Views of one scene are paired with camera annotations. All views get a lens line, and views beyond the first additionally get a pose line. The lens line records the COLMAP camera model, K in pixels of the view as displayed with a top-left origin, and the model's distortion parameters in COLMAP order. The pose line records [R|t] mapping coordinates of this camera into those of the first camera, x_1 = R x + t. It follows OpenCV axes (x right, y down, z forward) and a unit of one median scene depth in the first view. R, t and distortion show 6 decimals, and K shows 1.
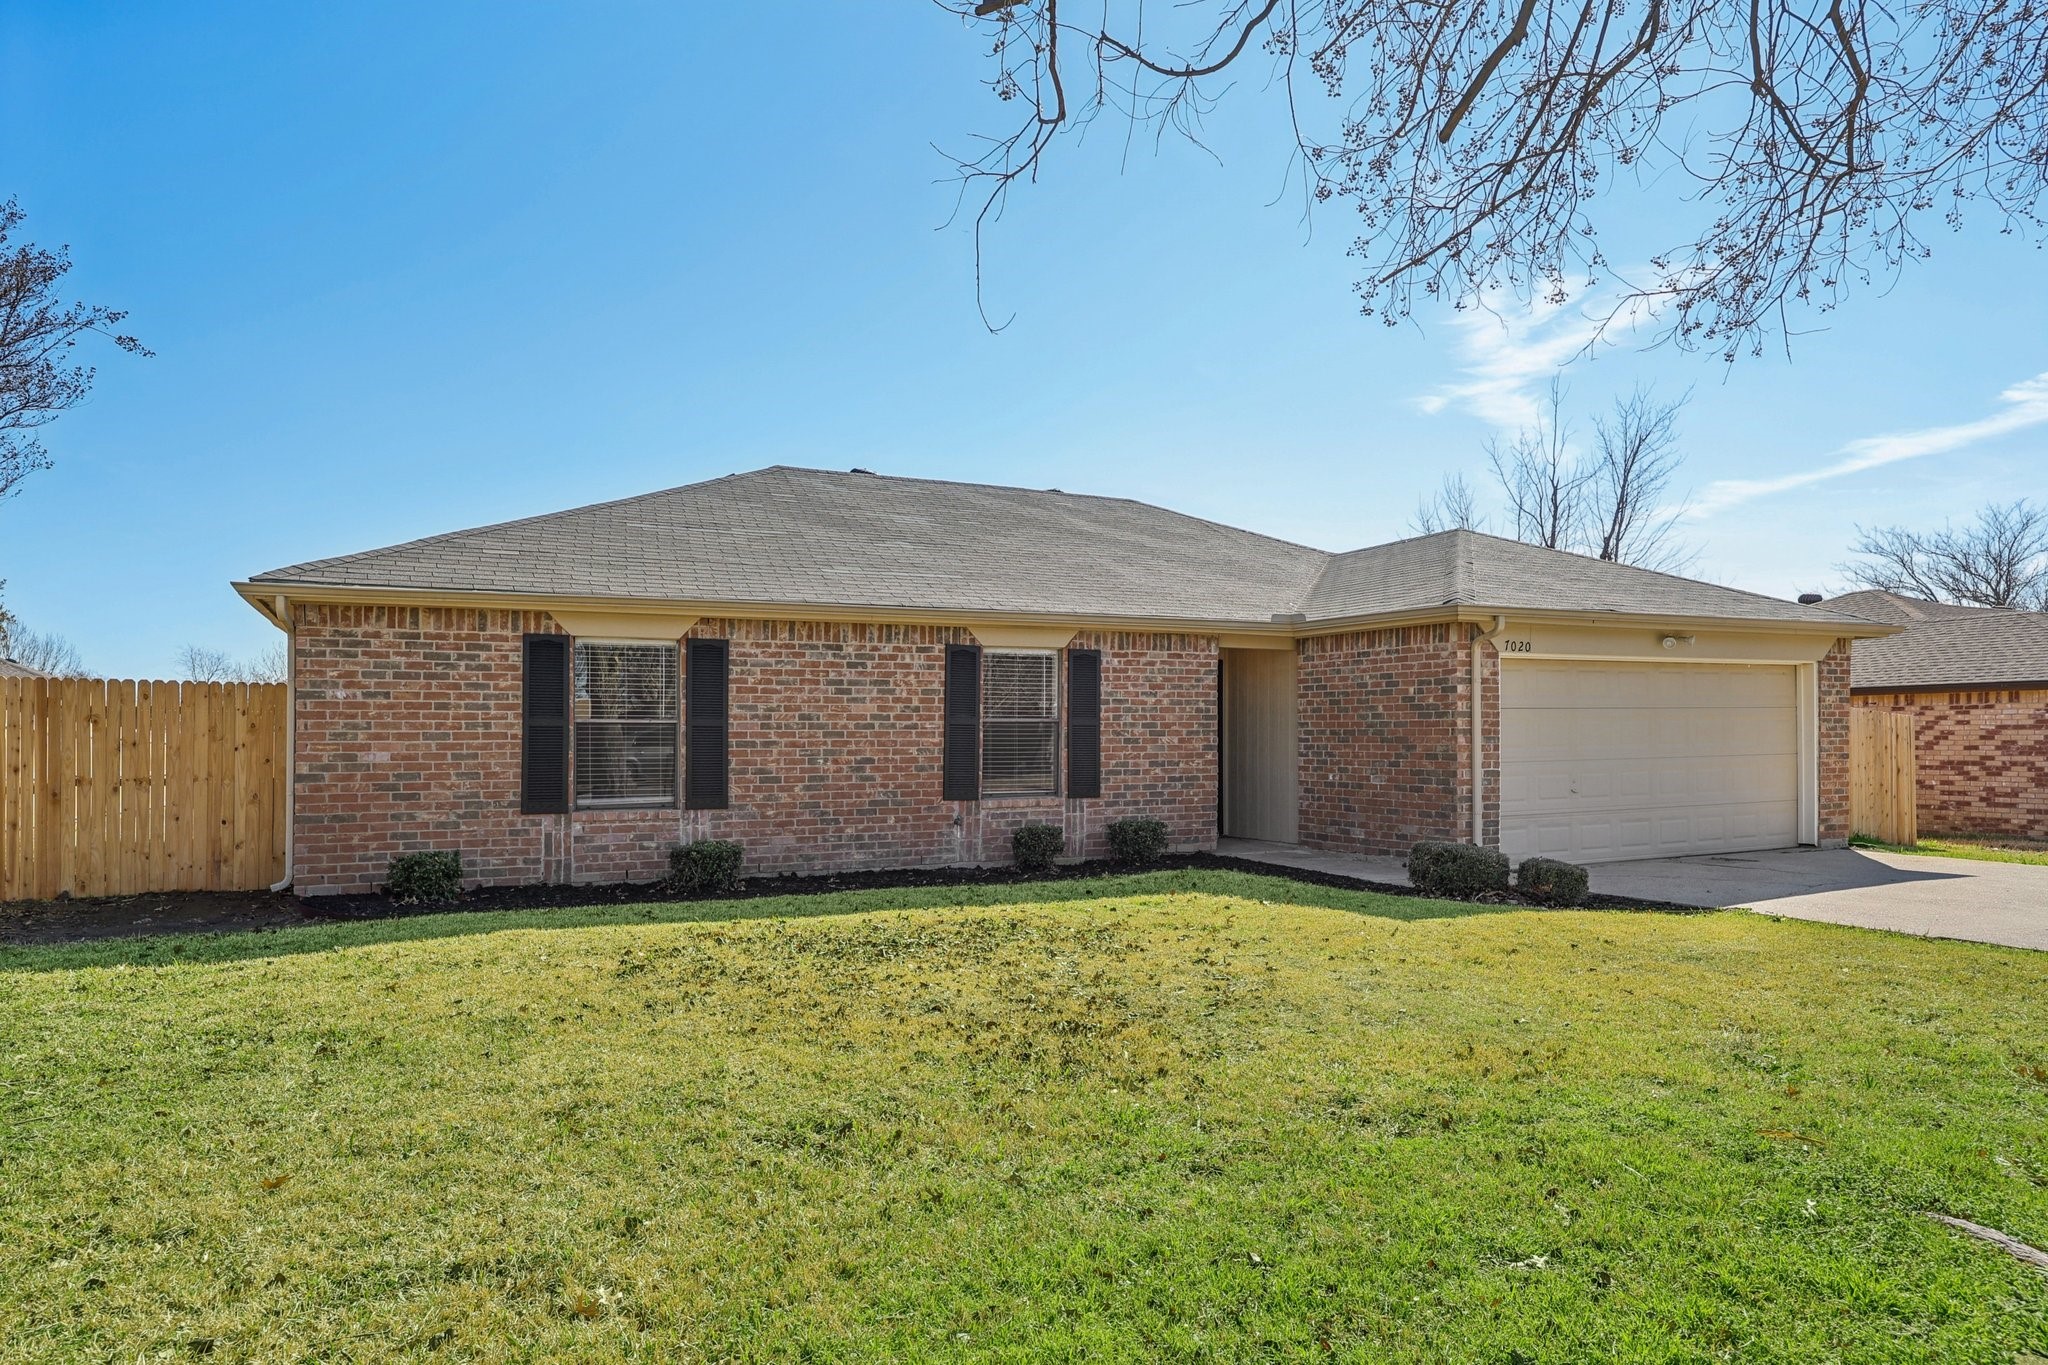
lens RADIAL K [[1268.2, 0, 1046.3], [0, 1268.2, 758.6], [0, 0, 1]] dist [0.006374, 0.001288]
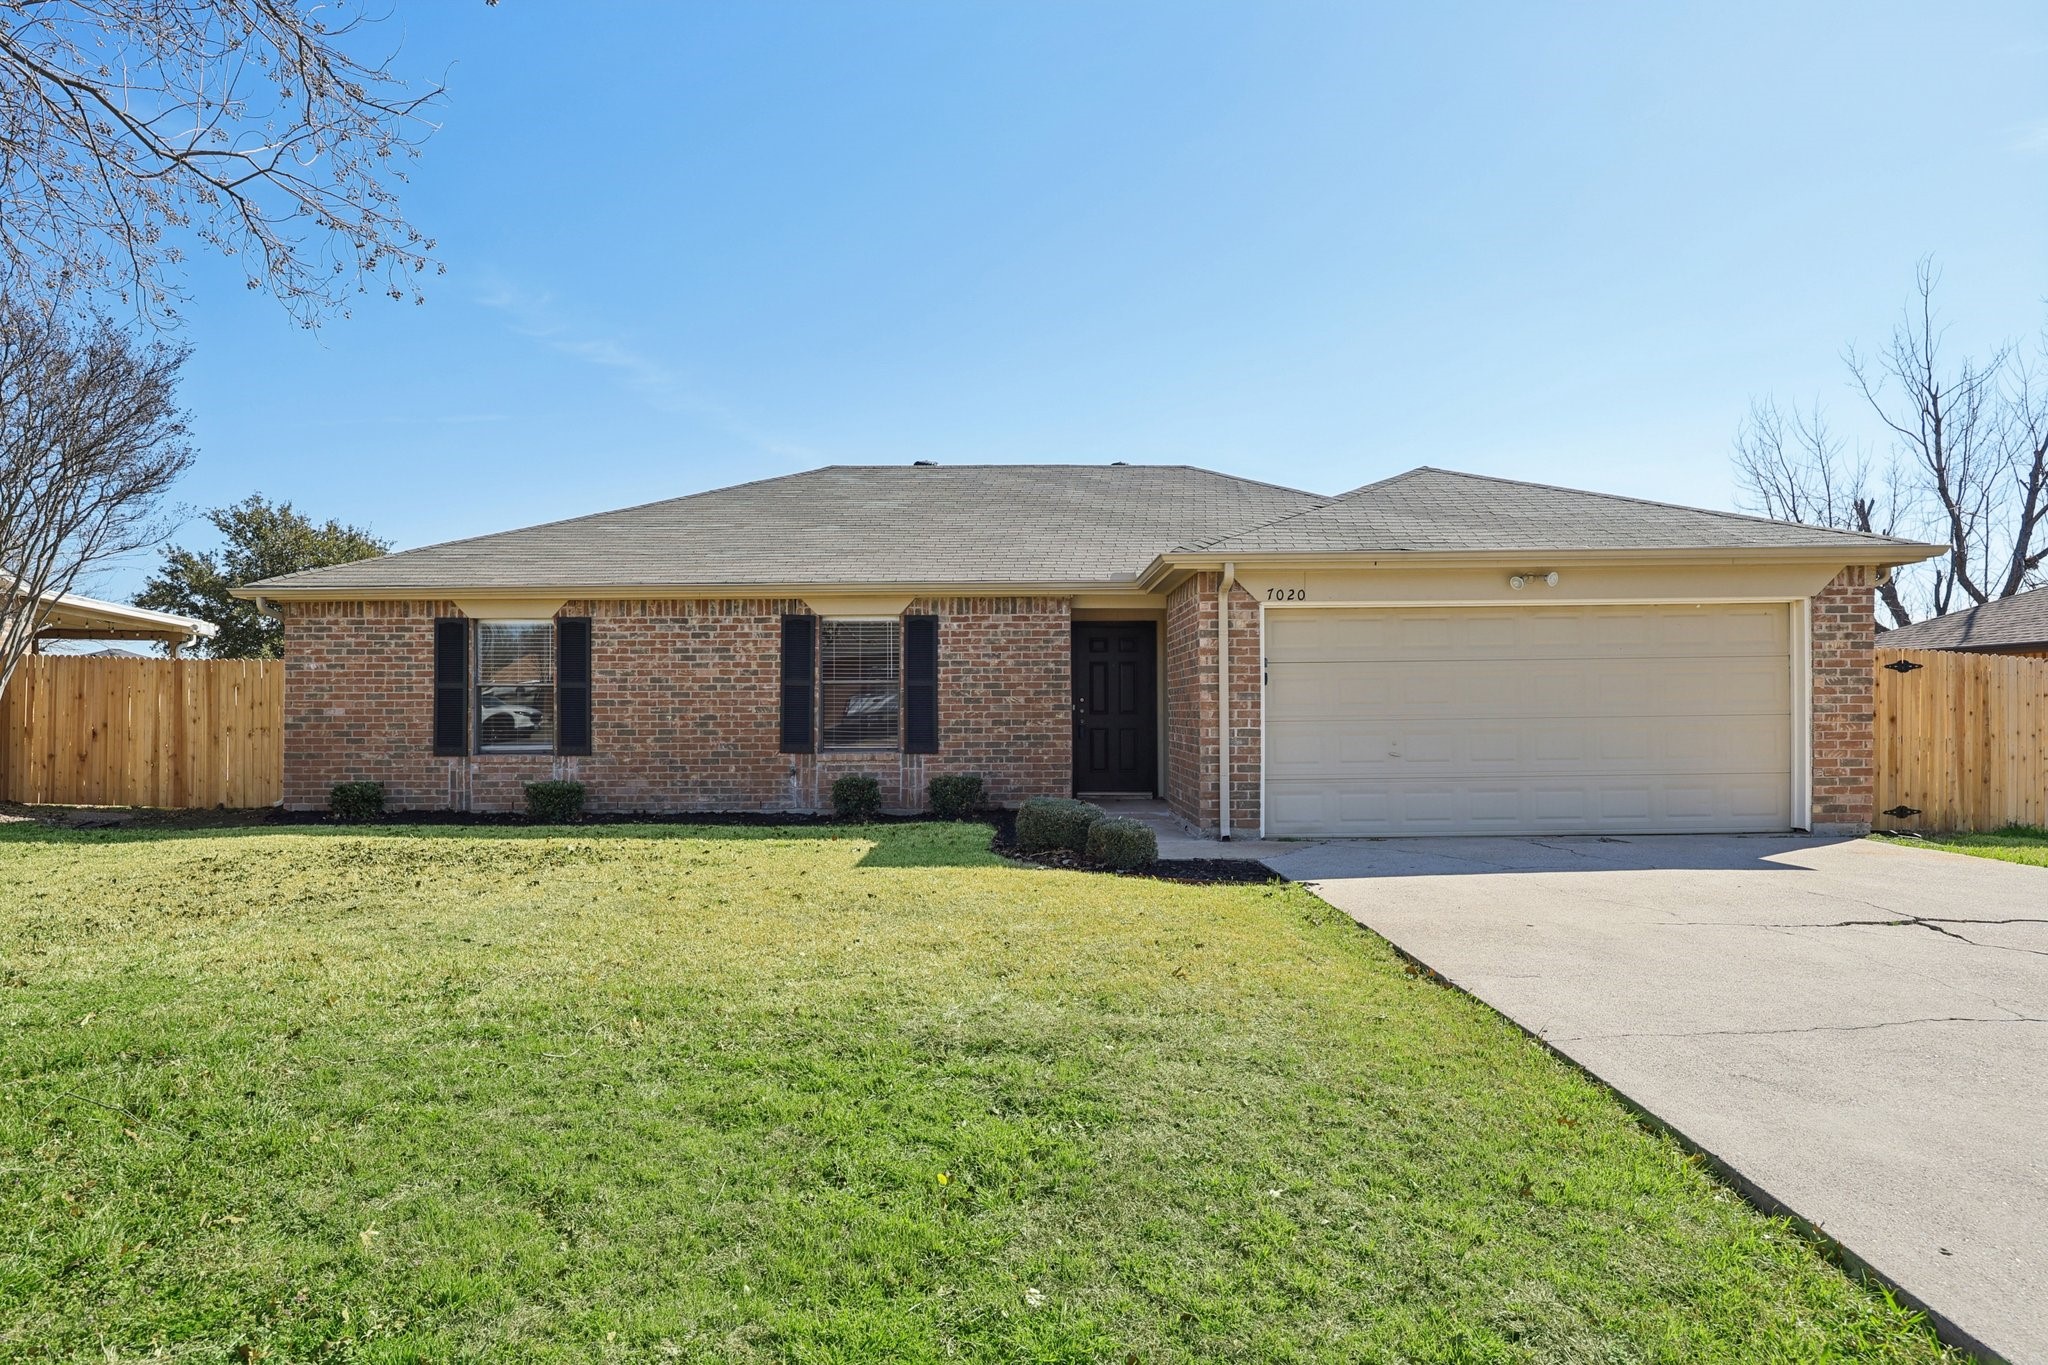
lens RADIAL K [[1210.5, 0, 1029.2], [0, 1210.5, 731.1], [0, 0, 1]] dist [0.008051, -0.001693]
pose [[0.895766, 0.006452, -0.444479, 0.608604], [-0.007217, 0.999974, -0.000030, 0.012088], [0.444467, 0.003235, 0.895789, 0.133840]]
